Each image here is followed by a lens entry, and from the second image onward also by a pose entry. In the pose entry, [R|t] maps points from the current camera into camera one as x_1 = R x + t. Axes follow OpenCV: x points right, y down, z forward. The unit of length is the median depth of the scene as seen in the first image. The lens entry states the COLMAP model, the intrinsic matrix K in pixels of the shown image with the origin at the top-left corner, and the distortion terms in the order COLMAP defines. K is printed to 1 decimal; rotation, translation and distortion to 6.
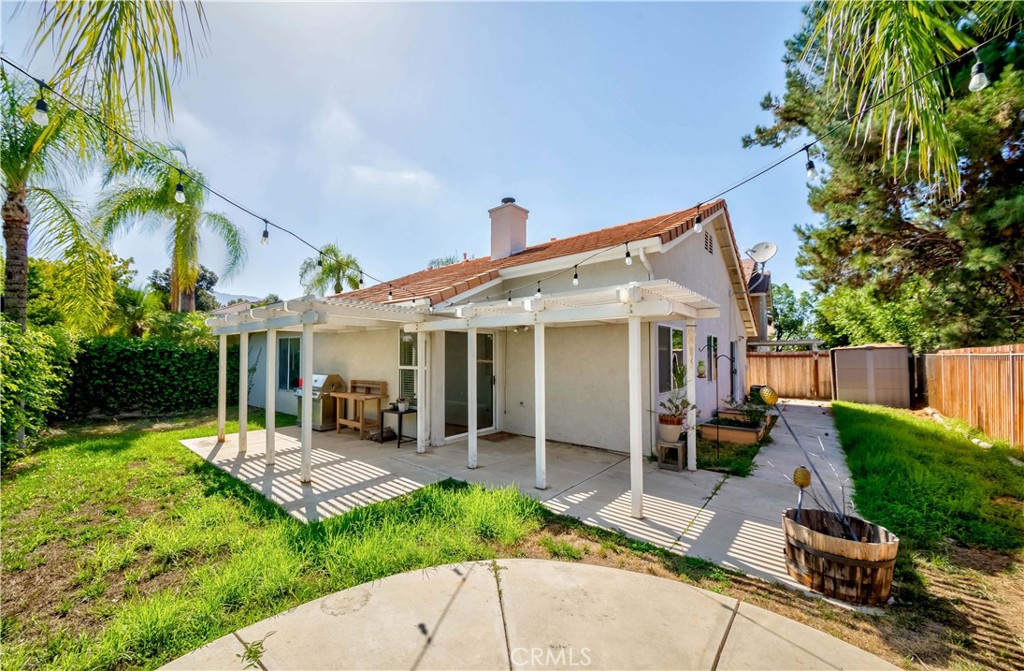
lens RADIAL K [[381.8, 0, 492.9], [0, 381.8, 348.6], [0, 0, 1]] dist [-0.002603, -0.000172]
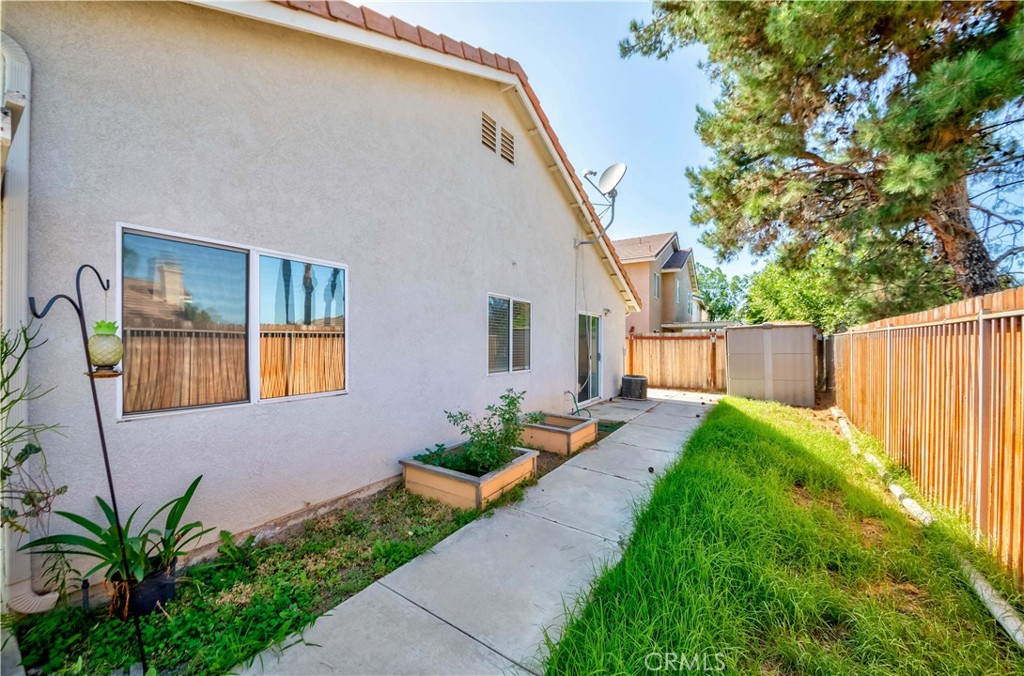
lens RADIAL K [[366.6, 0, 512.0], [0, 366.6, 338.0], [0, 0, 1]] dist [0.023785, -0.007944]
pose [[0.993927, 0.006047, 0.109872, 0.396442], [-0.007140, 0.999929, 0.009557, 0.018016], [-0.109806, -0.010284, 0.993900, 0.318047]]
